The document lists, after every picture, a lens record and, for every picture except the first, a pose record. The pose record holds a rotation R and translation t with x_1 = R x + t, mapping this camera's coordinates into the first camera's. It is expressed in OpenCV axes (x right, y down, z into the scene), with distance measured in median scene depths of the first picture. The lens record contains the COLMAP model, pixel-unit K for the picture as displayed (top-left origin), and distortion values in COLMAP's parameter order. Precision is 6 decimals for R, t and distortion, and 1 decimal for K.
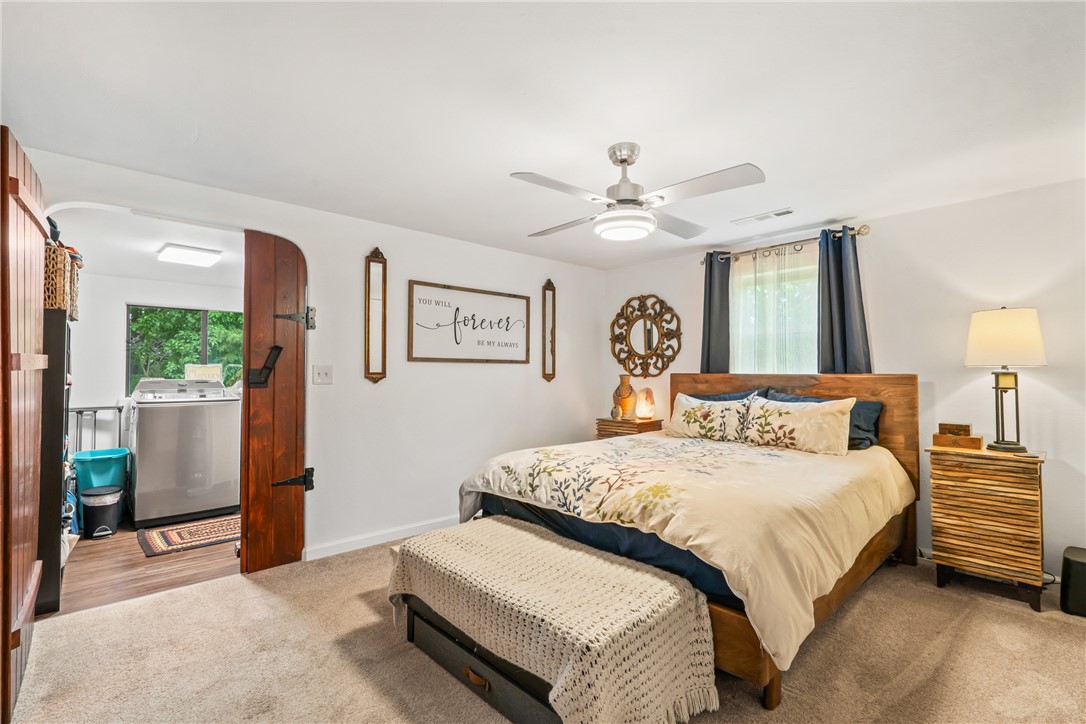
lens RADIAL K [[494.8, 0, 542.2], [0, 494.8, 371.1], [0, 0, 1]] dist [-0.002576, 0.000564]
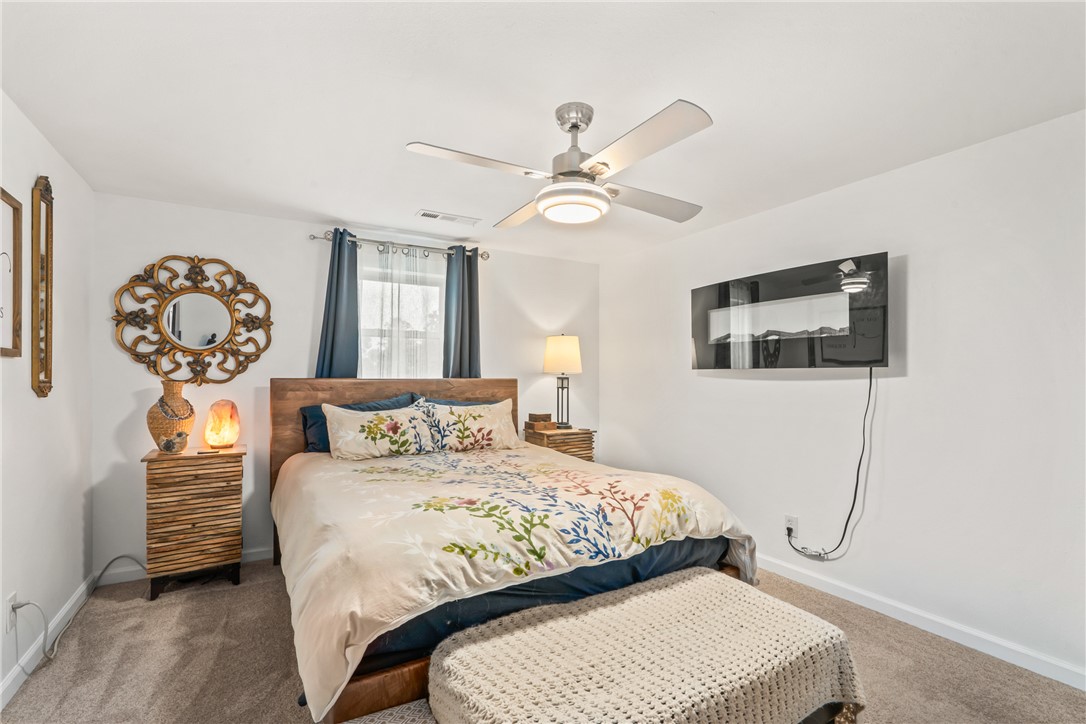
lens RADIAL K [[495.8, 0, 543.2], [0, 495.8, 381.8], [0, 0, 1]] dist [-0.010054, 0.000010]
pose [[0.217334, -0.009537, 0.976051, -0.439274], [-0.004830, 0.999930, 0.010845, 0.000169], [-0.976085, -0.007072, 0.217272, 0.568725]]
